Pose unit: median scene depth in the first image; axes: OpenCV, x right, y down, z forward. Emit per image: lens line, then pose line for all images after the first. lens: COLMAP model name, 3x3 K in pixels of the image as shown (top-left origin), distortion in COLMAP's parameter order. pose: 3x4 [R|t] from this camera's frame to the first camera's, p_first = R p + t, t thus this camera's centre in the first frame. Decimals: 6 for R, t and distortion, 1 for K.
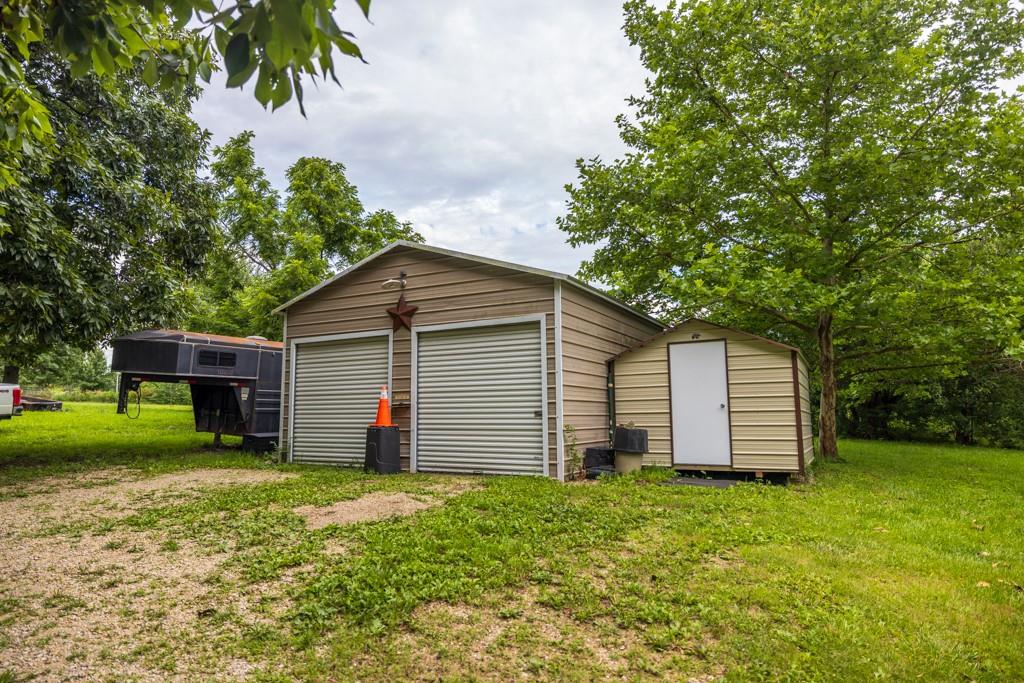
lens RADIAL K [[622.7, 0, 513.8], [0, 622.7, 339.4], [0, 0, 1]] dist [-0.008492, -0.000645]
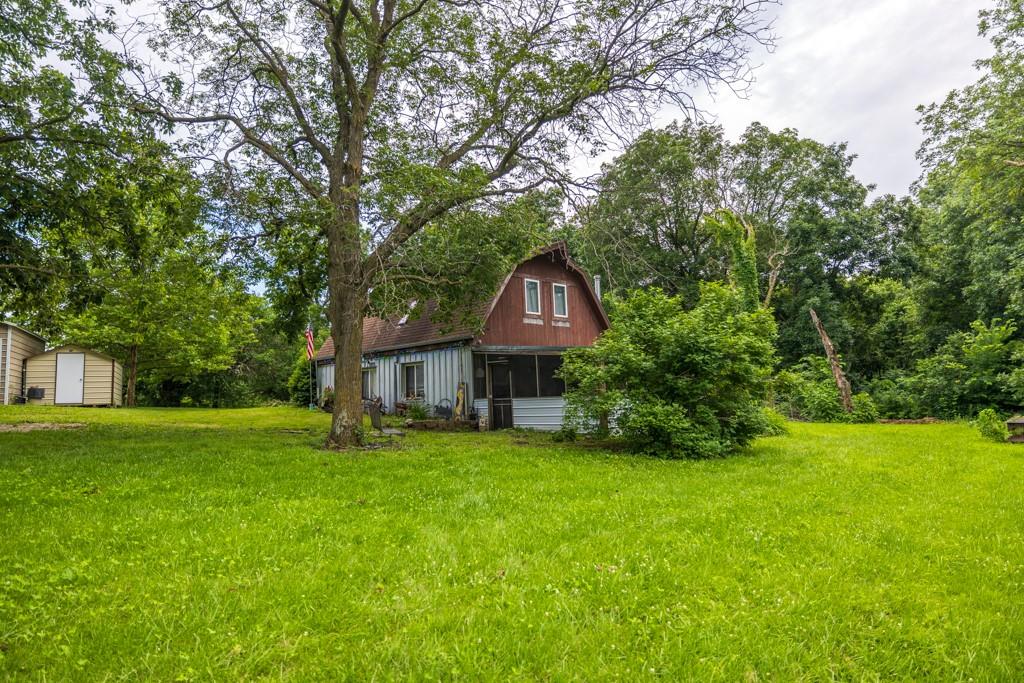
lens RADIAL K [[646.8, 0, 511.6], [0, 646.8, 335.9], [0, 0, 1]] dist [-0.008403, 0.003322]
pose [[0.590230, 0.074009, 0.803836, -0.692695], [-0.071673, 0.996660, -0.039135, -0.084543], [-0.804047, -0.034515, 0.593563, -1.802308]]
